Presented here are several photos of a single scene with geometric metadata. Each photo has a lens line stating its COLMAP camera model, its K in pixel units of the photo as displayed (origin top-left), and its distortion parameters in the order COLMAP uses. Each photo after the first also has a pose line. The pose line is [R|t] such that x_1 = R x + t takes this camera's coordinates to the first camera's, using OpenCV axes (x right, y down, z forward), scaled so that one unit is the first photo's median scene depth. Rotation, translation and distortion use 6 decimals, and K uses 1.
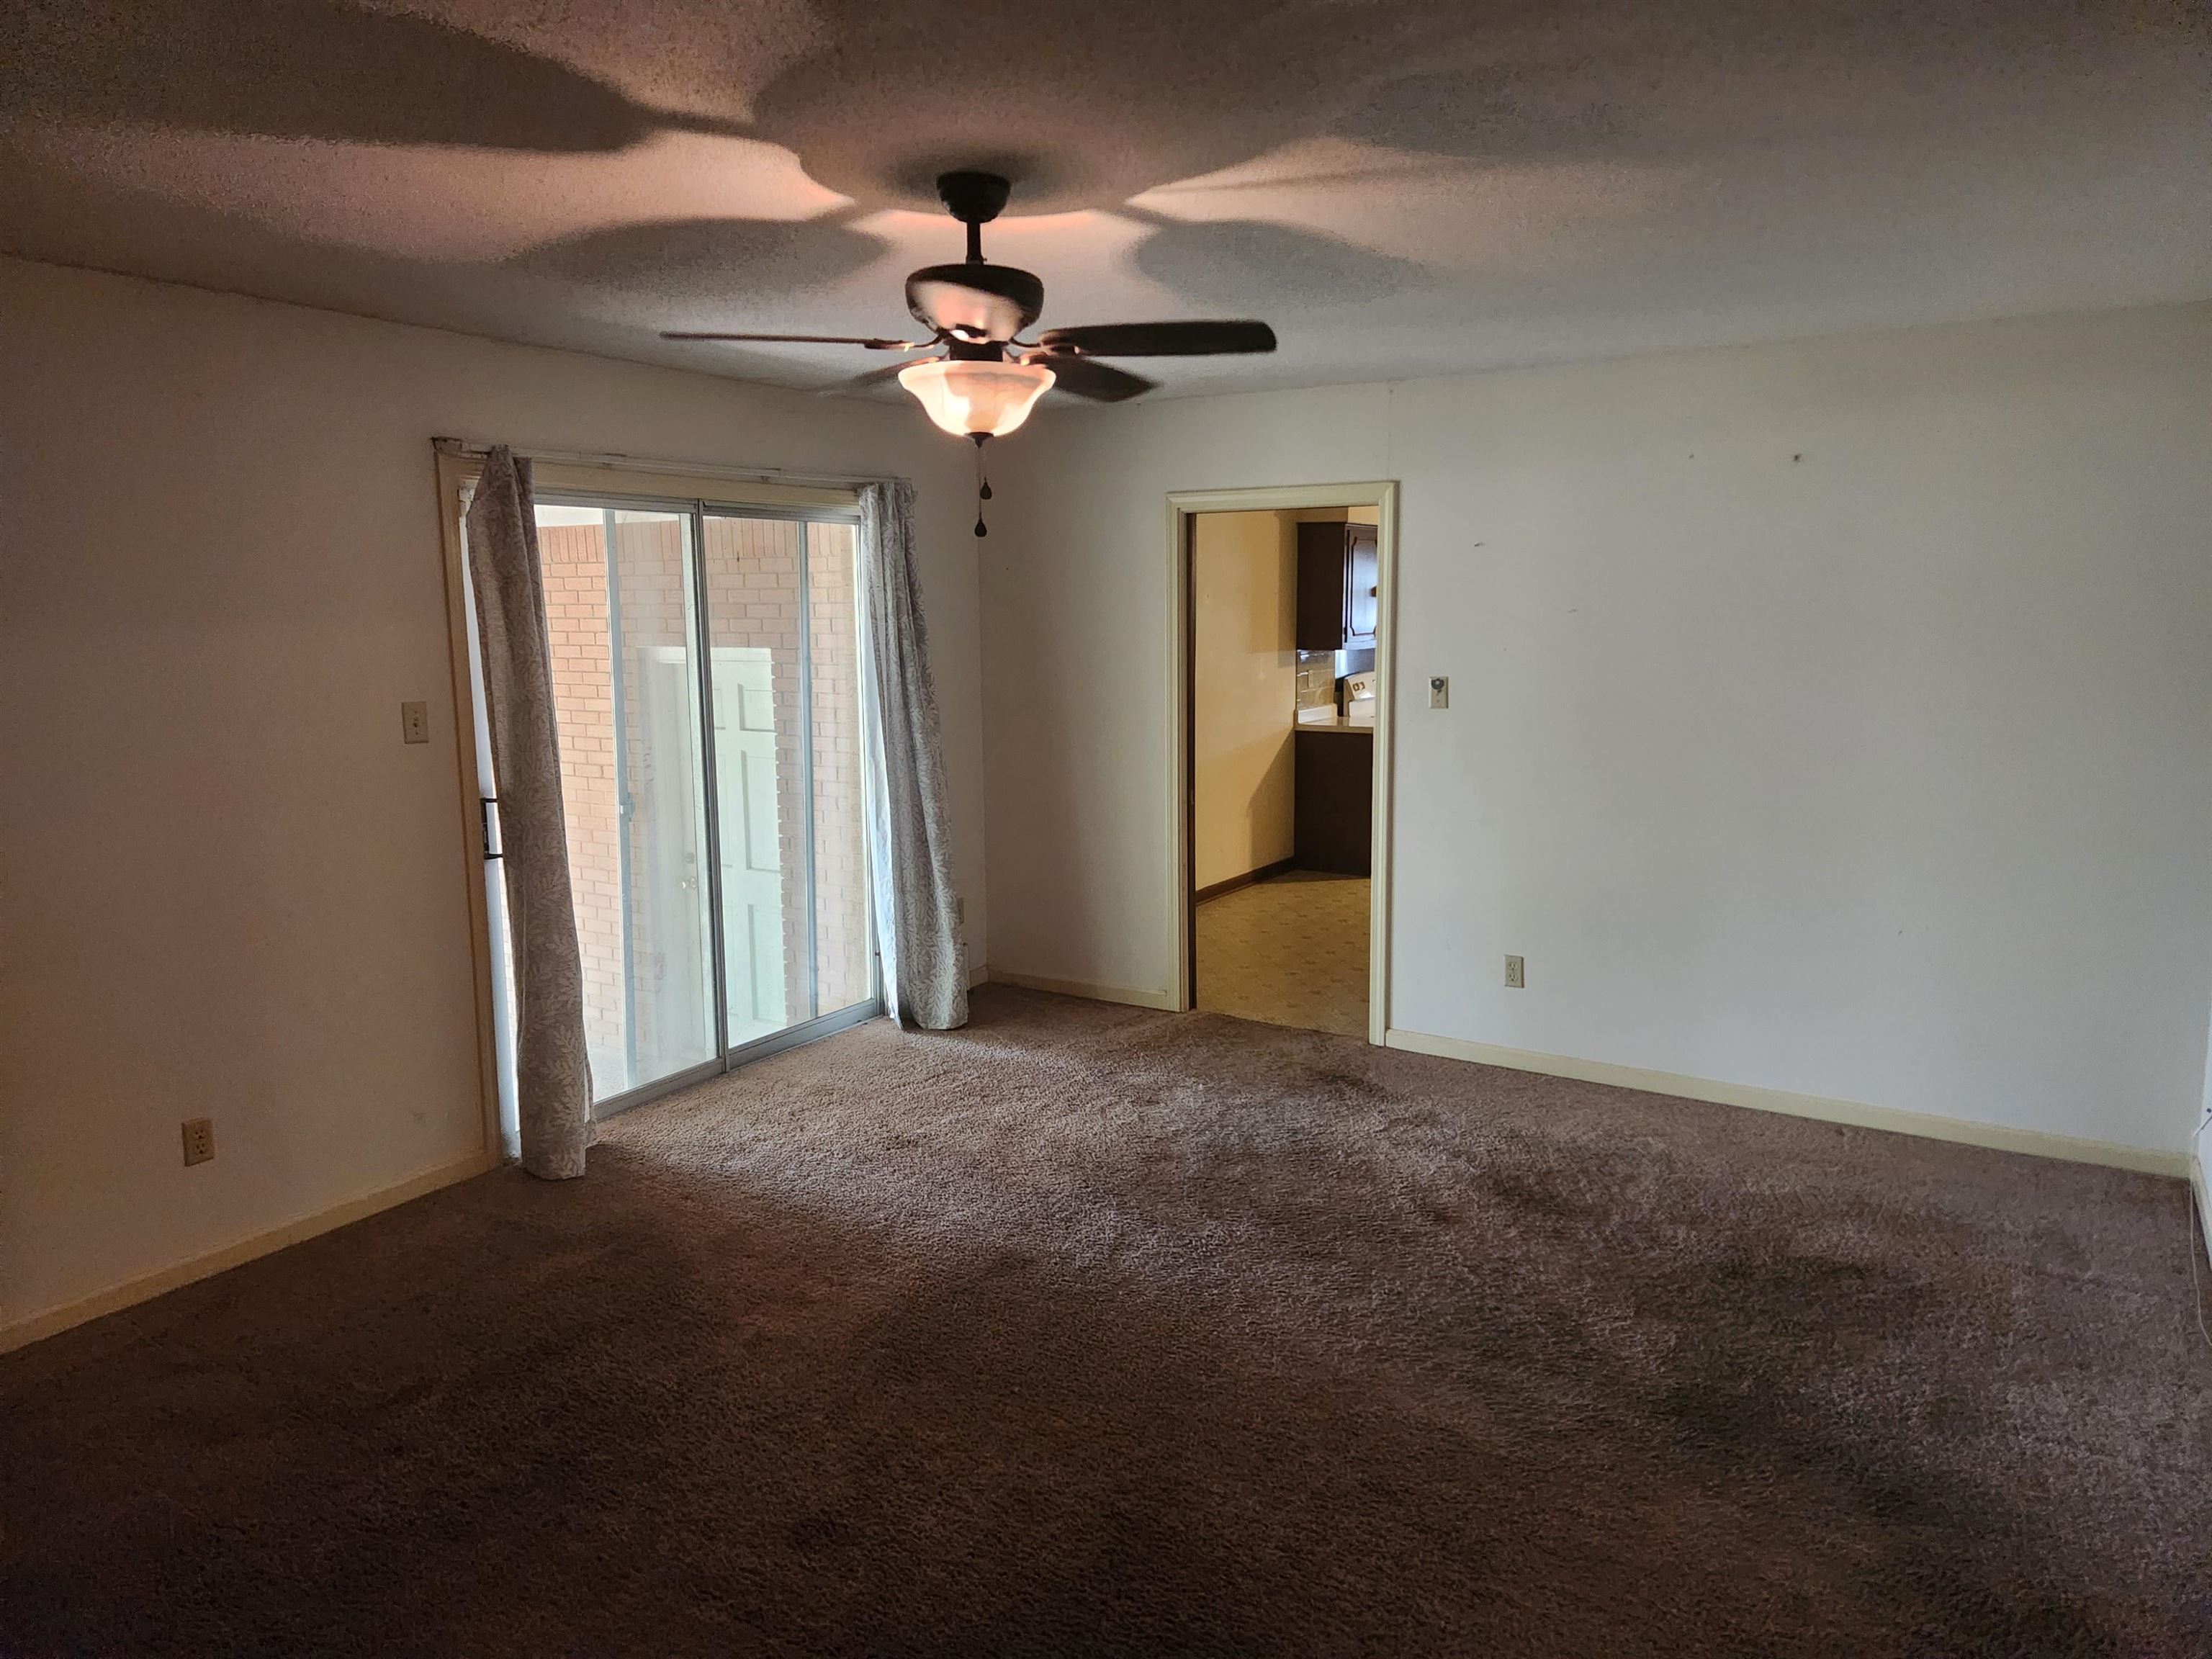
lens RADIAL K [[1487.7, 0, 1118.5], [0, 1487.7, 821.3], [0, 0, 1]] dist [0.065023, -0.049409]
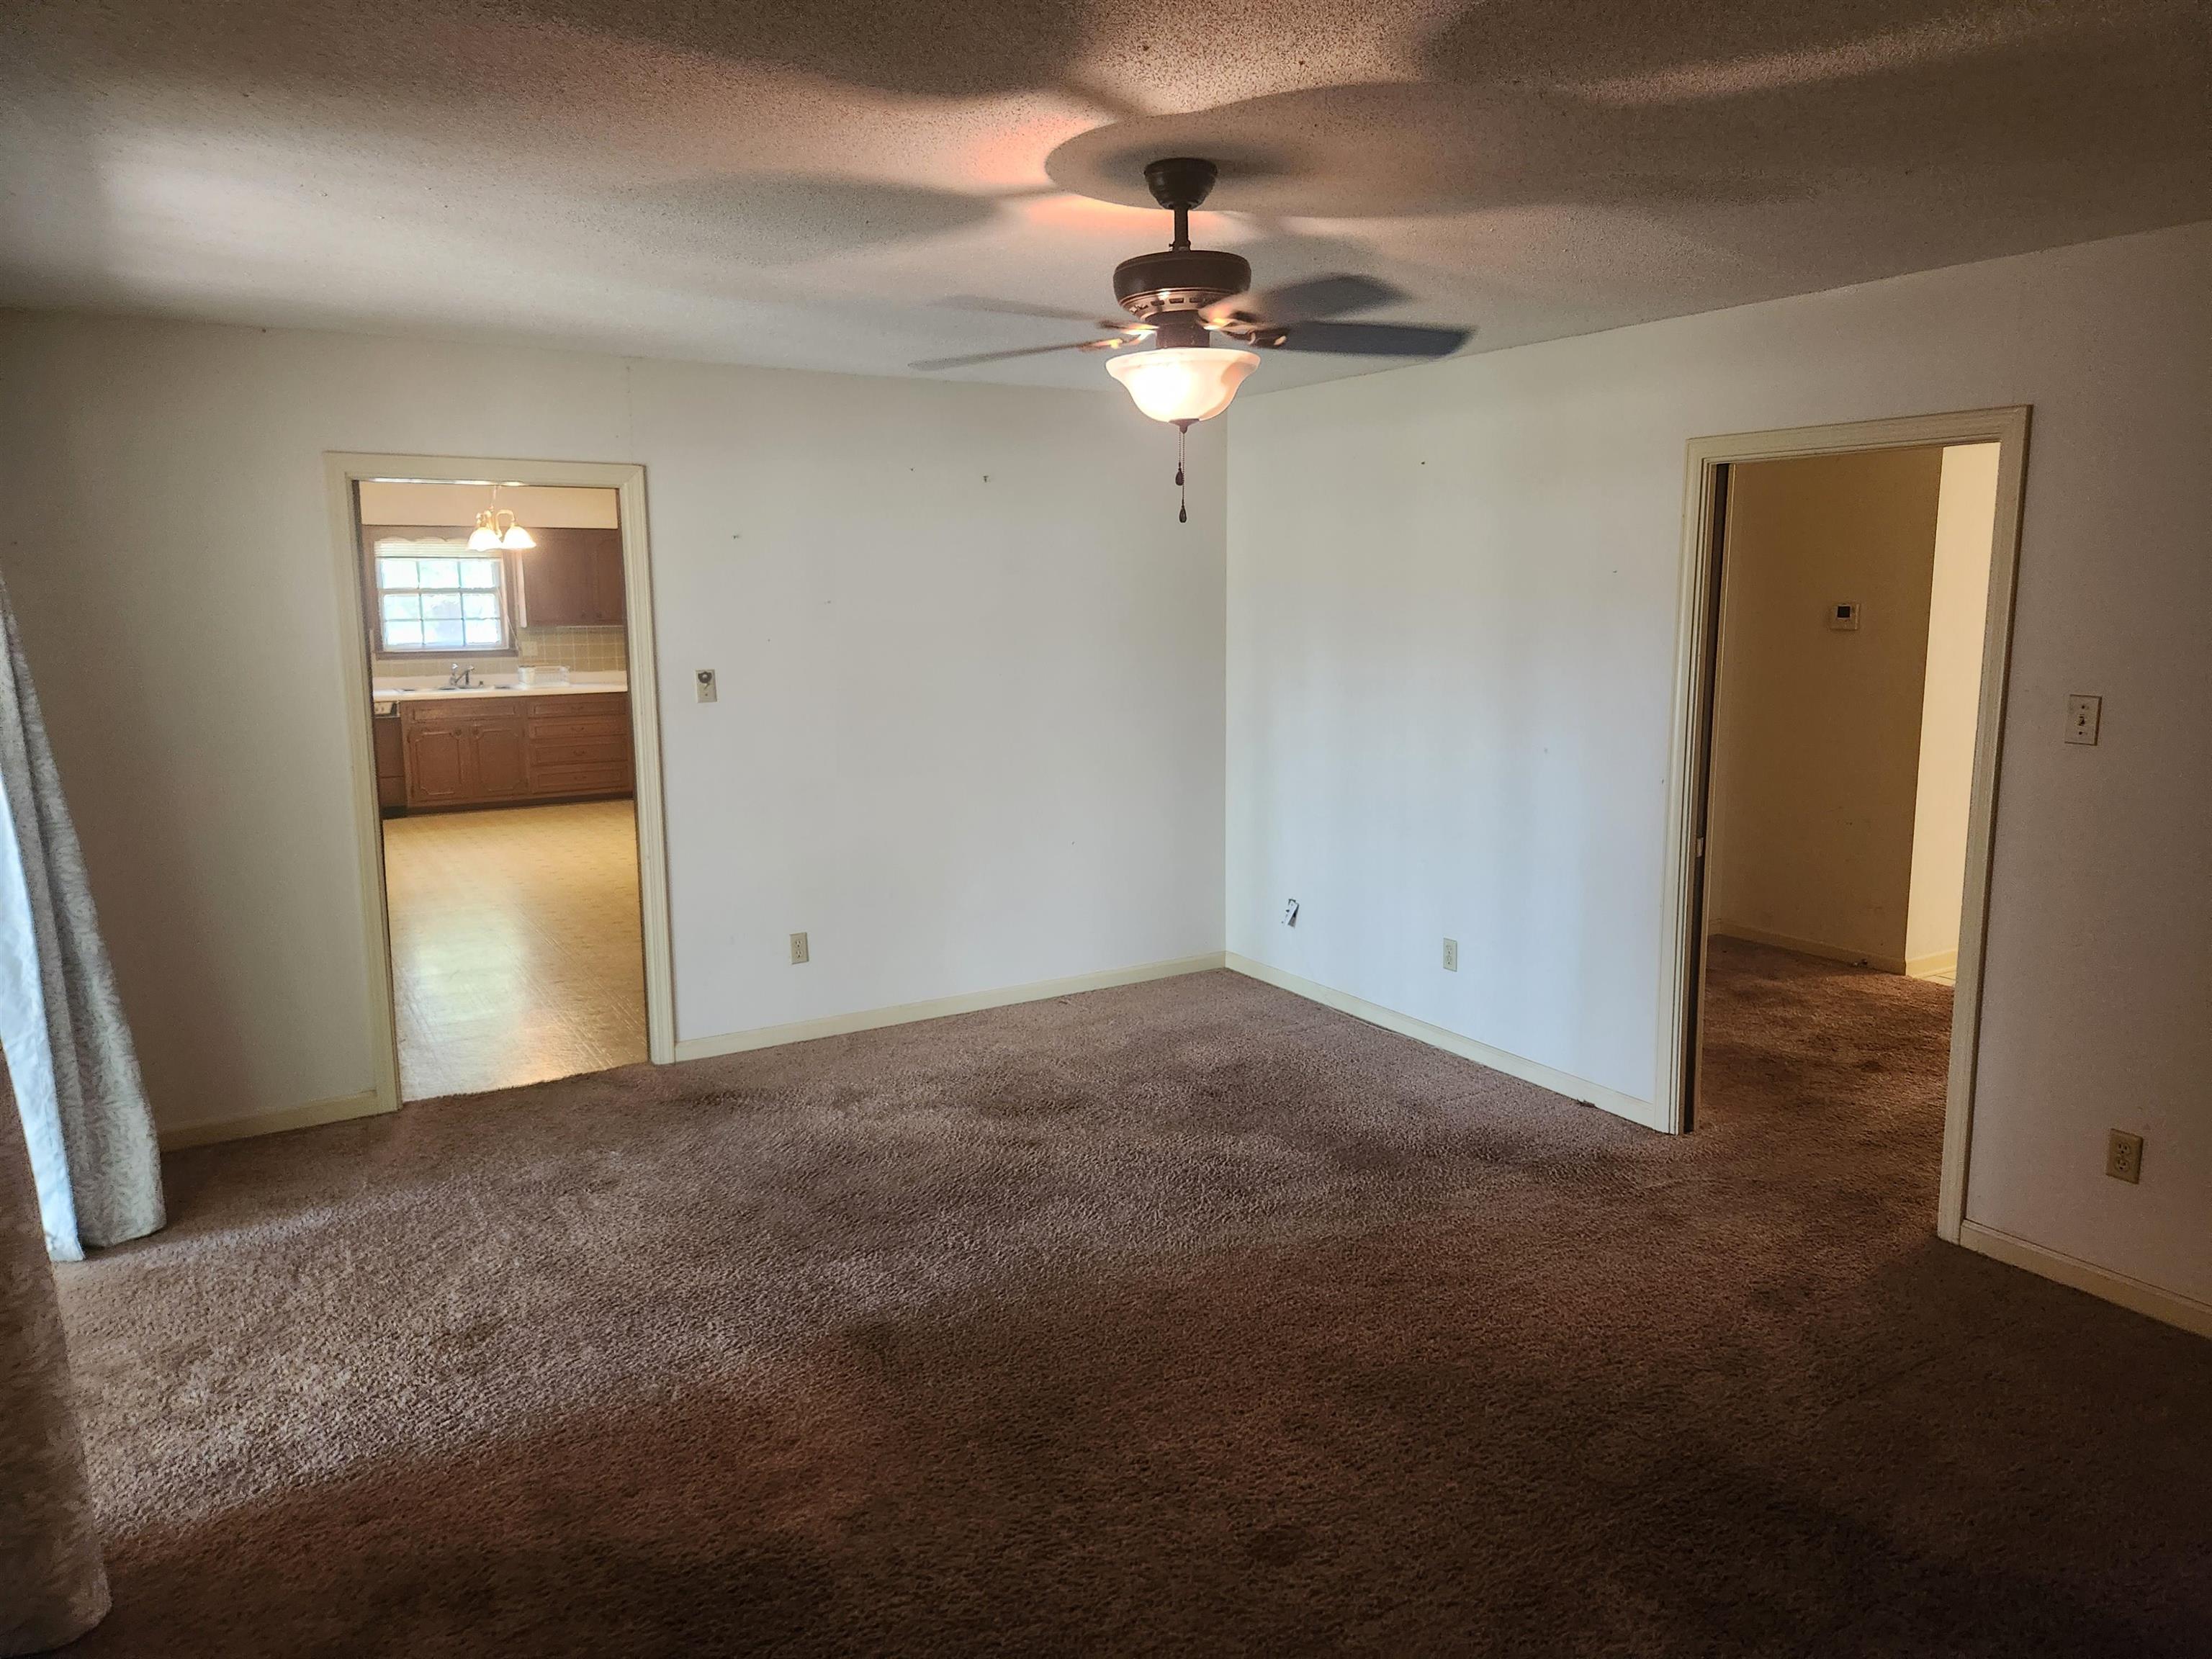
lens RADIAL K [[1487.7, 0, 1119.0], [0, 1487.7, 822.2], [0, 0, 1]] dist [0.065023, -0.049409]
pose [[0.448157, -0.138633, 0.883140, -0.619974], [0.138288, 0.986762, 0.084724, -0.049988], [-0.883194, 0.084158, 0.461396, 0.359011]]
